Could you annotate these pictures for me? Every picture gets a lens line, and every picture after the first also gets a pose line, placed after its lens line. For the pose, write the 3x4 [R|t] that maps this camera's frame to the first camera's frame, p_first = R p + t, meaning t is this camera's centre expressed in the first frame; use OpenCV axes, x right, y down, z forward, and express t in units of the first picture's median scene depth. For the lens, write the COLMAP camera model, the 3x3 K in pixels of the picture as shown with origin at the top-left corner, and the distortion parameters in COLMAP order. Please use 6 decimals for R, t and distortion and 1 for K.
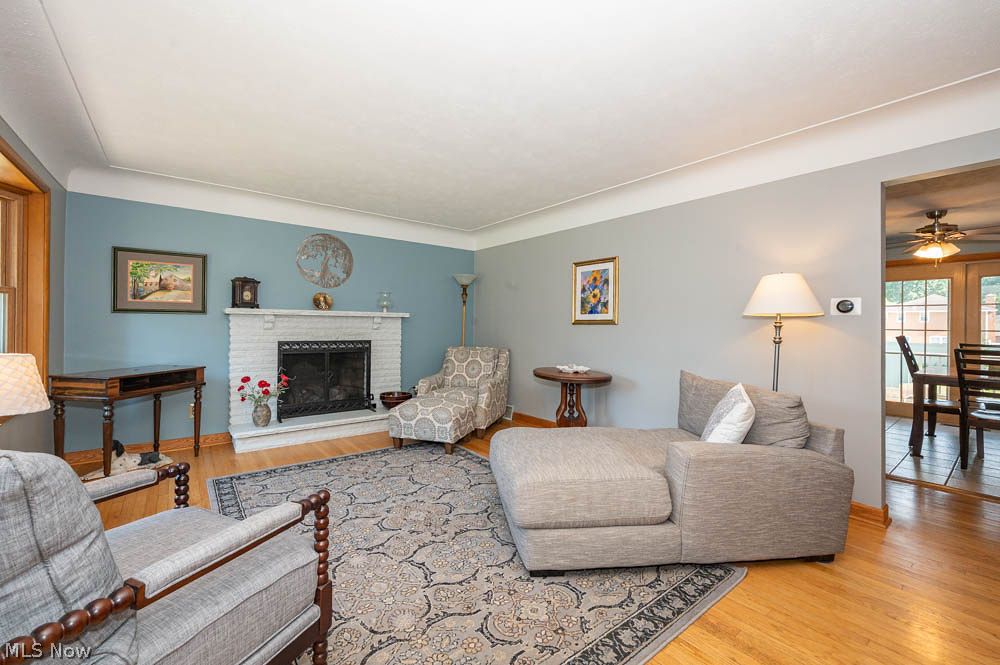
lens RADIAL K [[408.1, 0, 502.1], [0, 408.1, 332.5], [0, 0, 1]] dist [0.000876, -0.000067]
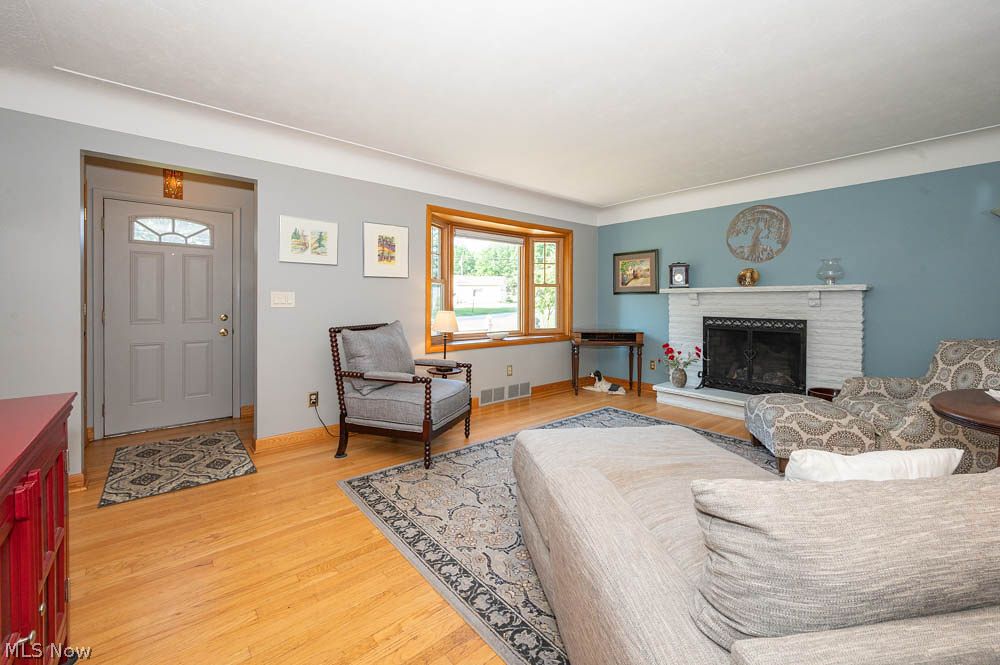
lens RADIAL K [[423.3, 0, 516.5], [0, 423.3, 323.7], [0, 0, 1]] dist [0.003730, 0.000158]
pose [[0.044612, 0.044689, -0.998004, 0.618838], [-0.017382, 0.998882, 0.043951, -0.000959], [0.998853, 0.015386, 0.045338, 0.470180]]
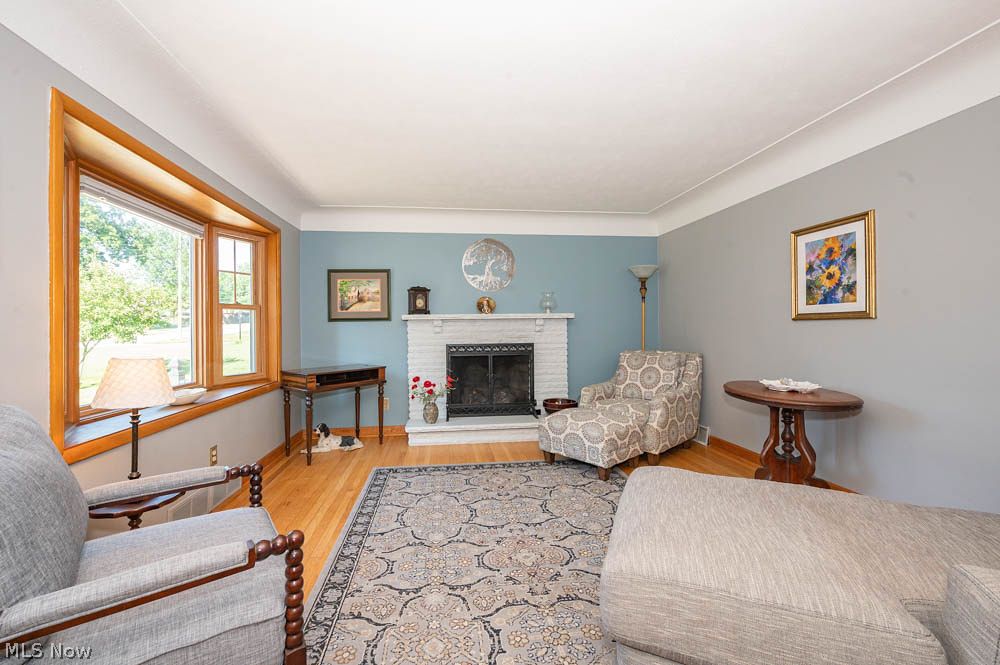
lens RADIAL K [[402.3, 0, 493.2], [0, 402.3, 329.2], [0, 0, 1]] dist [0.000107, -0.000059]
pose [[0.851402, -0.017816, -0.524210, 0.114694], [0.011634, 0.999819, -0.015084, -0.000710], [0.524384, 0.006744, 0.851455, 0.180168]]
